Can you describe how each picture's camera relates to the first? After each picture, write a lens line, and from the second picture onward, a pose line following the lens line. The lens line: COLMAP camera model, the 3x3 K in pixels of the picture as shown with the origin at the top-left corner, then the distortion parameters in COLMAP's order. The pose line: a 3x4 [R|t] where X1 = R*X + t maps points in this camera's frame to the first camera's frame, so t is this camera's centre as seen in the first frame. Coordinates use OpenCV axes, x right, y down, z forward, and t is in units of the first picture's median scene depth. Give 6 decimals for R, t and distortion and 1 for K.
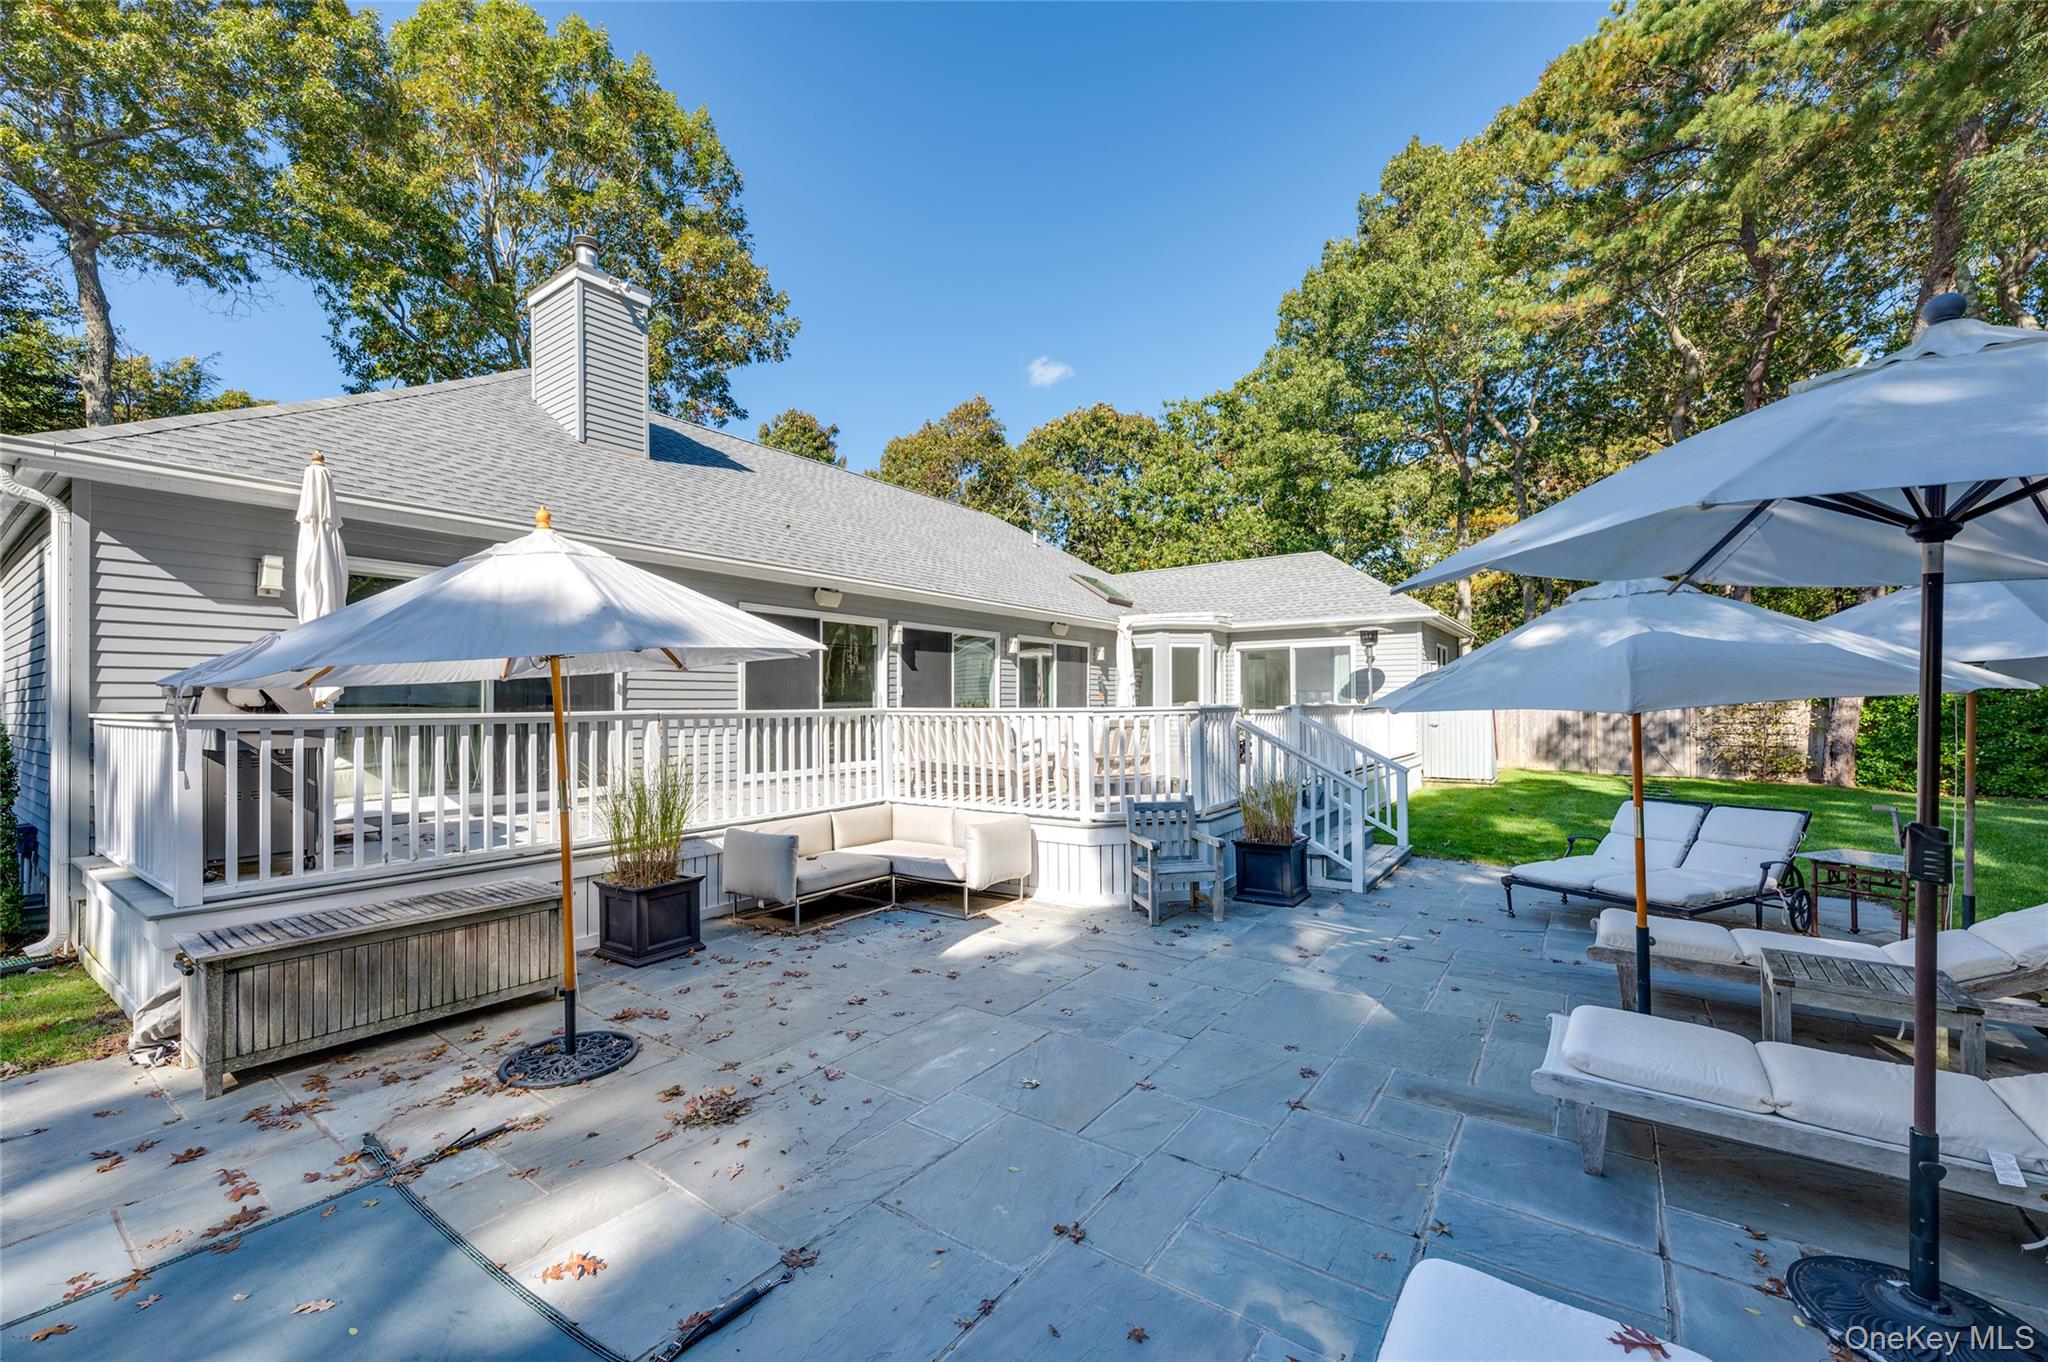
lens RADIAL K [[798.1, 0, 1046.8], [0, 798.1, 699.5], [0, 0, 1]] dist [-0.001452, -0.000290]
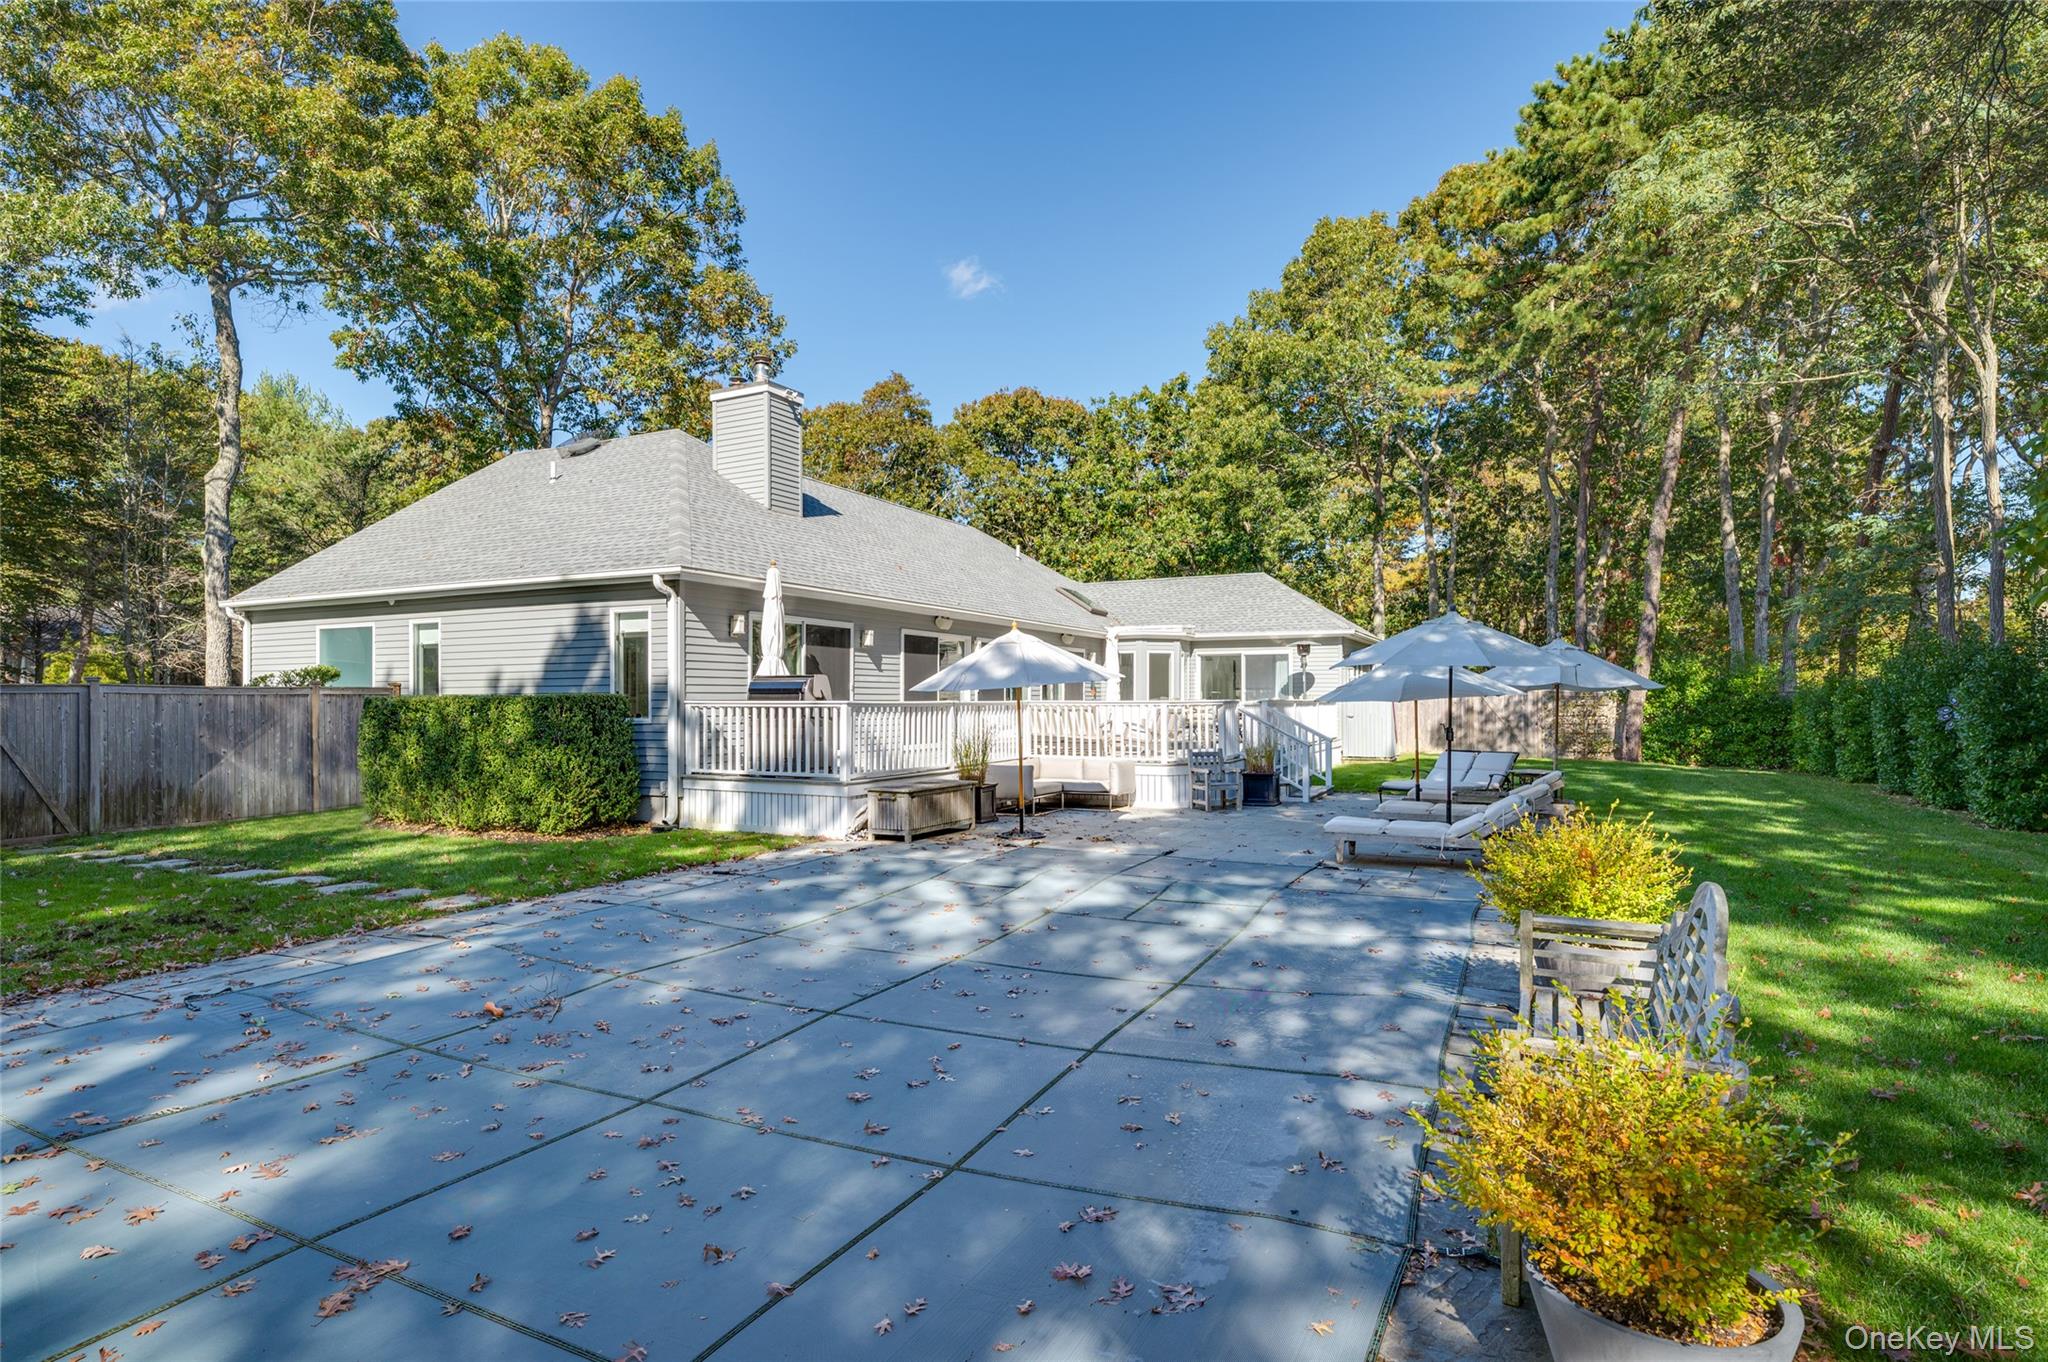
lens RADIAL K [[873.5, 0, 1040.6], [0, 873.5, 680.0], [0, 0, 1]] dist [0.000256, -0.000308]
pose [[0.994255, 0.008338, 0.106715, -0.164253], [-0.006725, 0.999858, -0.015471, -0.001270], [-0.106829, 0.014664, 0.994169, -0.351266]]
